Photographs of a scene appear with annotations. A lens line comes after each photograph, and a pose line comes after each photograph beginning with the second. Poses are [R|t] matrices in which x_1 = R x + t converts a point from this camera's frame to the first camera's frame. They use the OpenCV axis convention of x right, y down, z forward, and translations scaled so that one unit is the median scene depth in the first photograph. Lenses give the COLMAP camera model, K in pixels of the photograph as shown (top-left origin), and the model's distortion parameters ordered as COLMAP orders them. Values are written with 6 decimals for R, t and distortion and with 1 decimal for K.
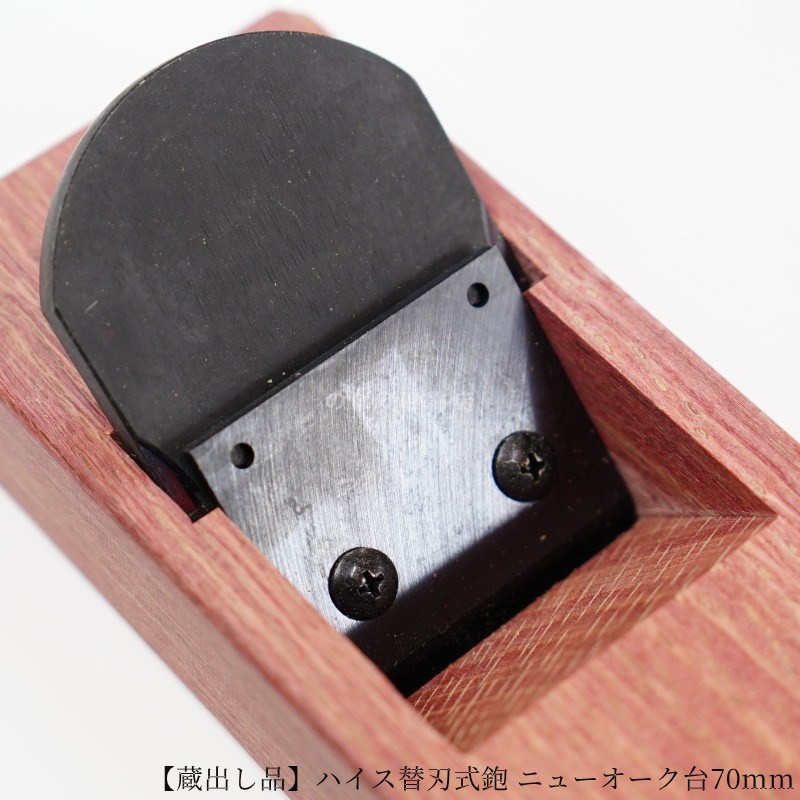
lens RADIAL K [[2742.5, 0, 400.0], [0, 2742.5, 400.0], [0, 0, 1]] dist [0.255825, -0.629302]
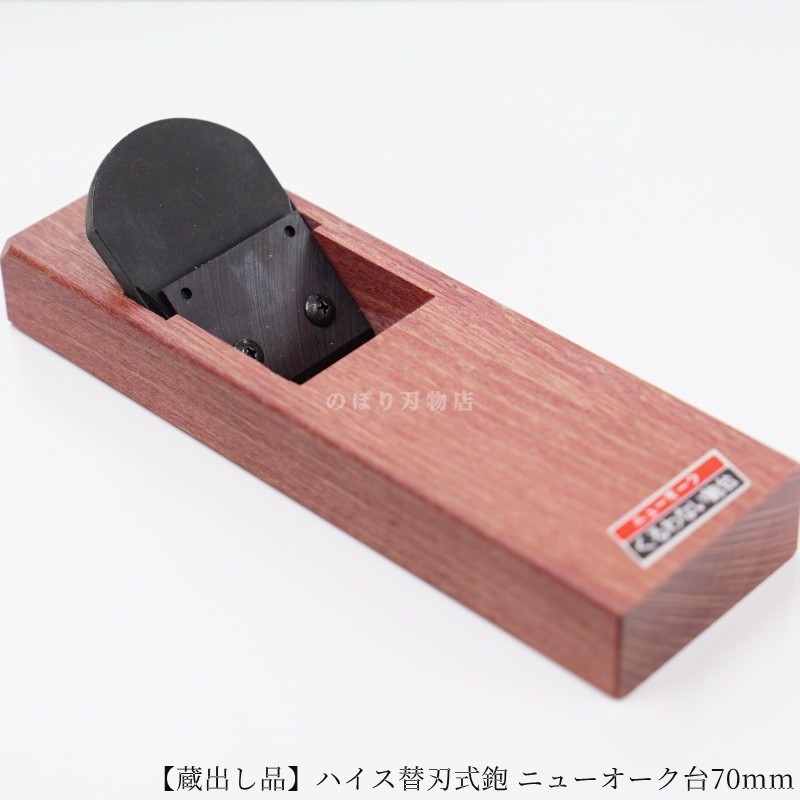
lens RADIAL K [[2742.5, 0, 400.0], [0, 2742.5, 400.0], [0, 0, 1]] dist [0.255825, -0.629302]
pose [[0.993996, -0.080382, 0.074239, -0.057161], [0.098250, 0.954312, -0.282199, 0.719855], [-0.048163, 0.287798, 0.956479, -1.035700]]
